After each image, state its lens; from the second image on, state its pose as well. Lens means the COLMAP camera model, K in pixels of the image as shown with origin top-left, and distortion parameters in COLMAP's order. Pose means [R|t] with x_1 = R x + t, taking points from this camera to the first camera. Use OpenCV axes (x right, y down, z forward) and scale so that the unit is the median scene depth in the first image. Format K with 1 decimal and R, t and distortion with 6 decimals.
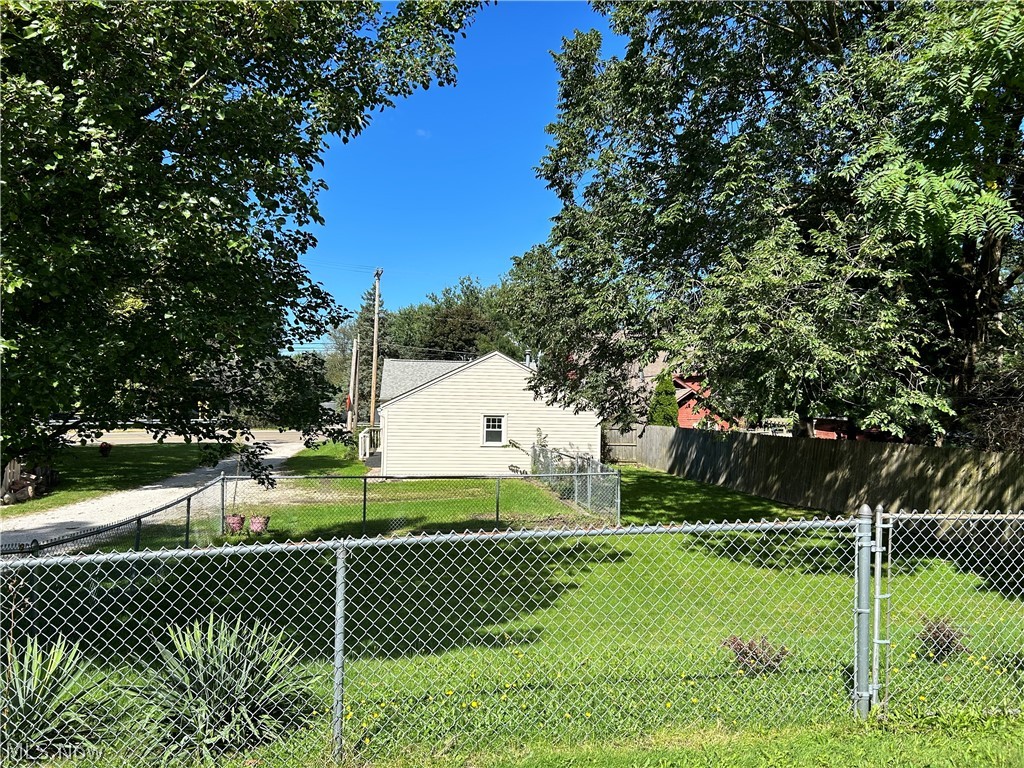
lens RADIAL K [[768.2, 0, 517.3], [0, 768.2, 385.1], [0, 0, 1]] dist [0.043734, -0.044474]
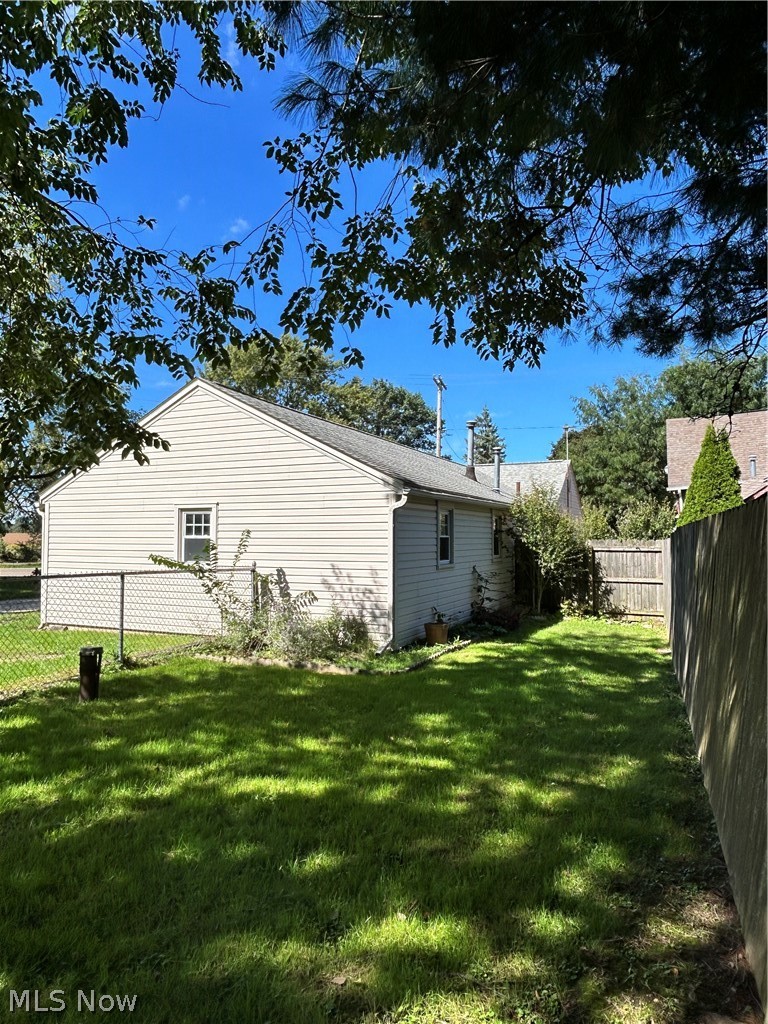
lens RADIAL K [[666.8, 0, 384.8], [0, 666.8, 514.0], [0, 0, 1]] dist [-0.003133, -0.003034]
pose [[0.843071, -0.044006, -0.535999, 0.309430], [0.020260, 0.998538, -0.050114, 0.068398], [0.537420, 0.031391, 0.842730, 0.710377]]
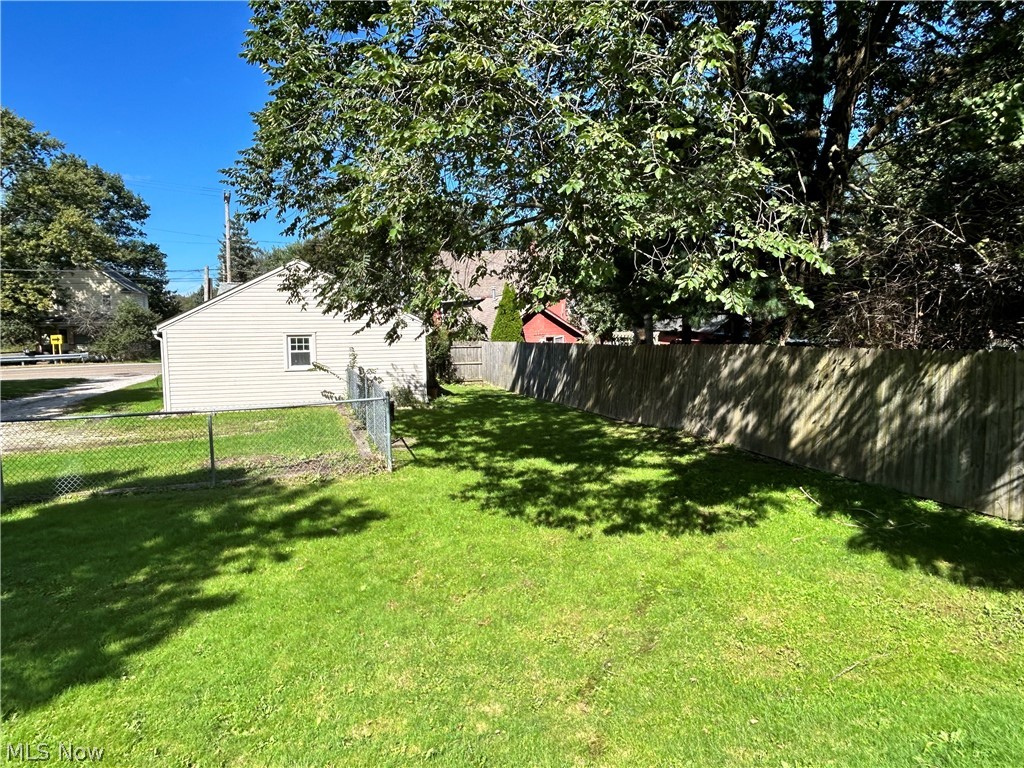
lens RADIAL K [[666.8, 0, 506.4], [0, 666.8, 379.9], [0, 0, 1]] dist [-0.003133, -0.003034]
pose [[0.992961, -0.047037, 0.108698, 0.118188], [0.036578, 0.994681, 0.096285, 0.026706], [-0.112648, -0.091632, 0.989401, 0.234004]]
